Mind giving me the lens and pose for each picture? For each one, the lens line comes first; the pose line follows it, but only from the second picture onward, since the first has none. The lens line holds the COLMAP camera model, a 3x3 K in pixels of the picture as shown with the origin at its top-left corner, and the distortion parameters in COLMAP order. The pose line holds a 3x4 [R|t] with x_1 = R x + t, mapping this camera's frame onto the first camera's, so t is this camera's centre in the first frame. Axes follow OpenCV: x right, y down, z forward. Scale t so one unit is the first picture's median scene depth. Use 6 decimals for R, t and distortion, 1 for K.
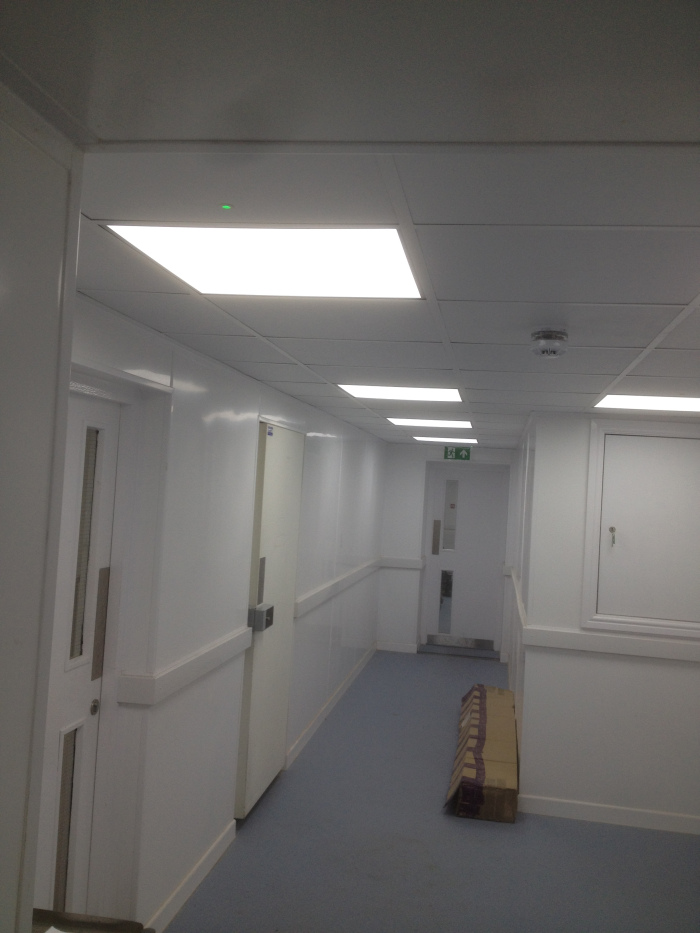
lens RADIAL K [[864.7, 0, 333.3], [0, 864.7, 463.7], [0, 0, 1]] dist [0.135367, -0.286316]
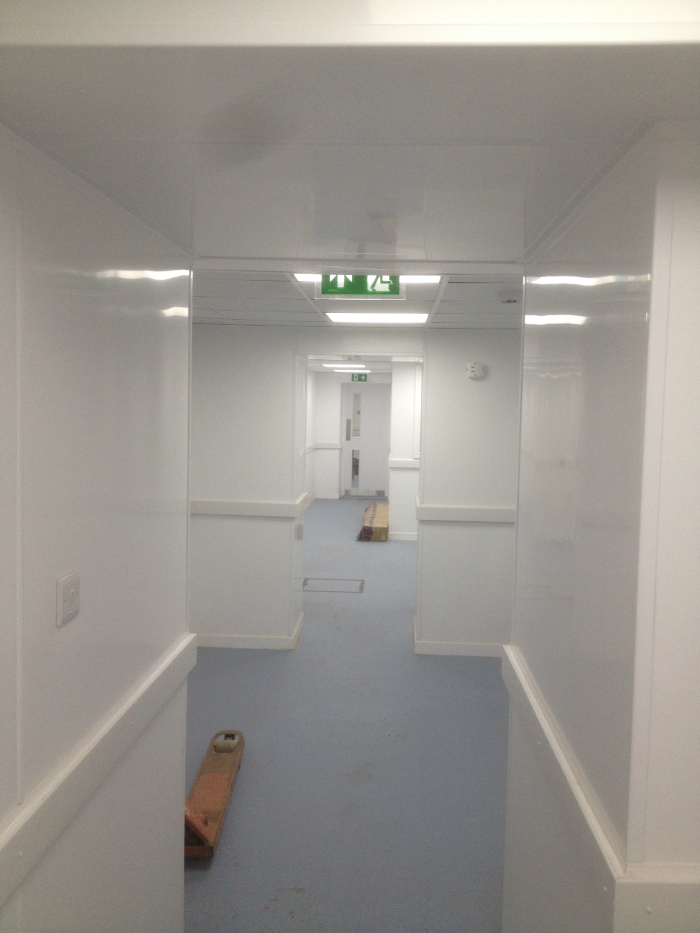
lens RADIAL K [[947.3, 0, 350.0], [0, 947.3, 466.5], [0, 0, 1]] dist [-0.013229, -0.578742]
pose [[0.991714, -0.044266, 0.120596, -0.097045], [0.032584, 0.994734, 0.097175, -0.018705], [-0.124263, -0.092441, 0.987934, -0.772105]]
